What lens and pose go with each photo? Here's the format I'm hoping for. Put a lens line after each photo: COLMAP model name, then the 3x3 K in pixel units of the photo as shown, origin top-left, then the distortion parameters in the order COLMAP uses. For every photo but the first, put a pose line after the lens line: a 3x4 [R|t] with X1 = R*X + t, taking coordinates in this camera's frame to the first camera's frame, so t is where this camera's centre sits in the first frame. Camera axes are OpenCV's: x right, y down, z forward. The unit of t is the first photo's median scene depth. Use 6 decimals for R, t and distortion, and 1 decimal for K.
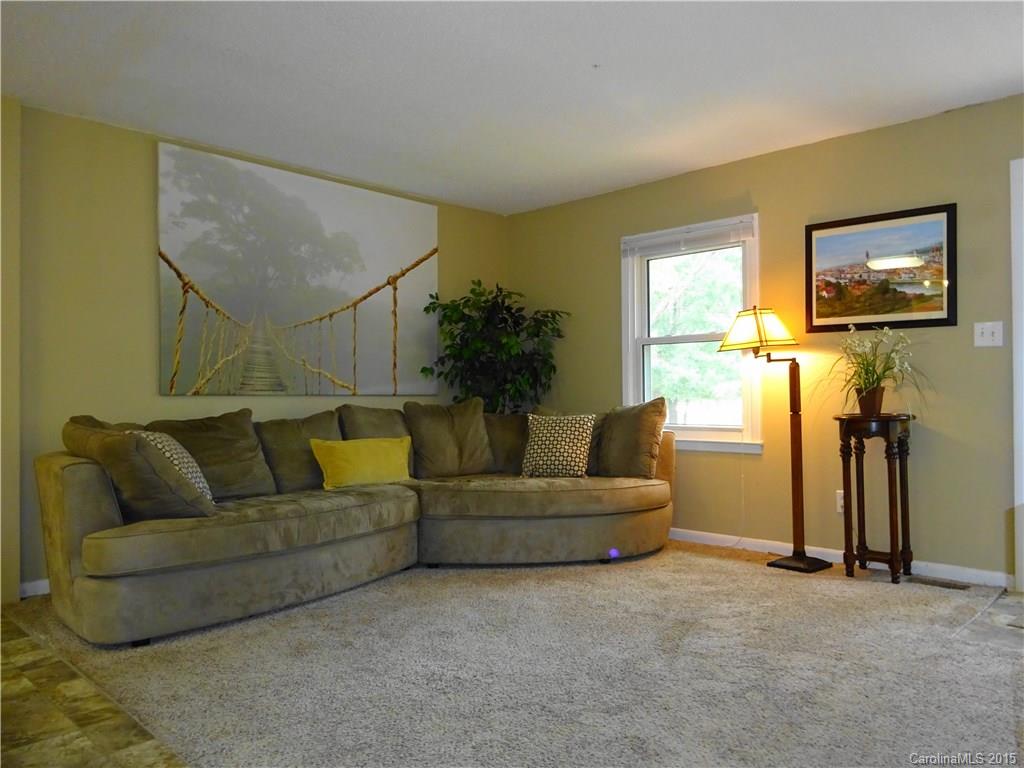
lens RADIAL K [[761.1, 0, 511.0], [0, 761.1, 383.6], [0, 0, 1]] dist [0.002358, 0.000927]
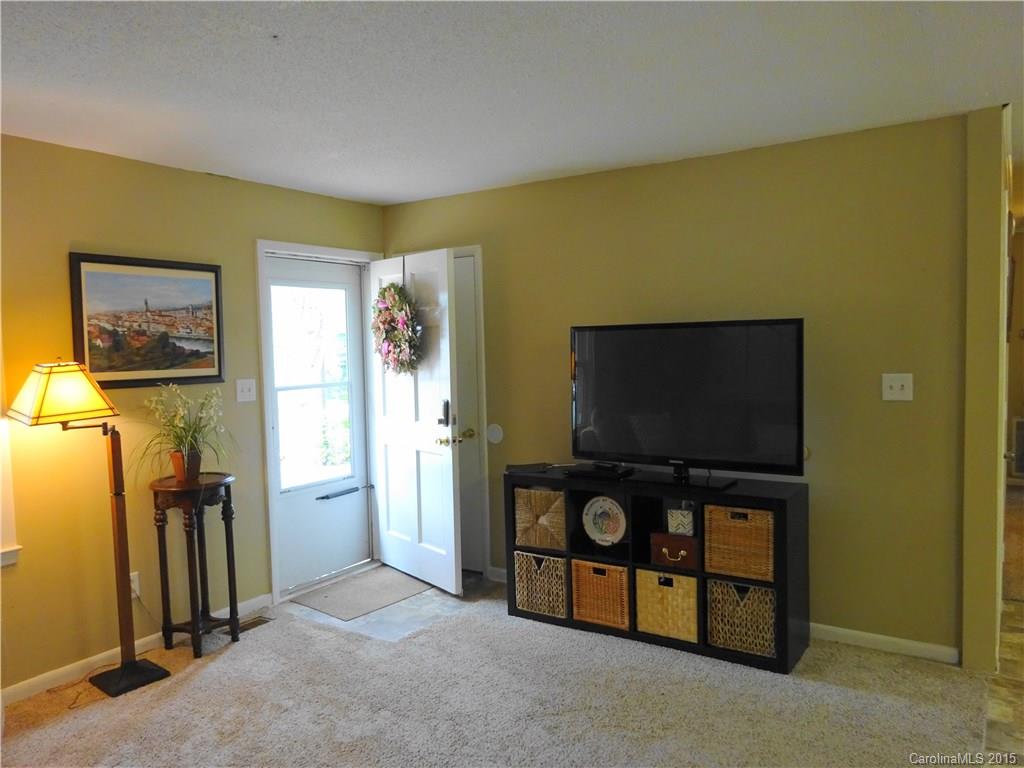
lens RADIAL K [[761.1, 0, 509.7], [0, 761.1, 385.3], [0, 0, 1]] dist [0.002358, 0.000927]
pose [[-0.187579, -0.042637, 0.981324, -0.498397], [0.021695, 0.998634, 0.047536, -0.107404], [-0.982010, 0.030206, -0.186398, 0.763528]]
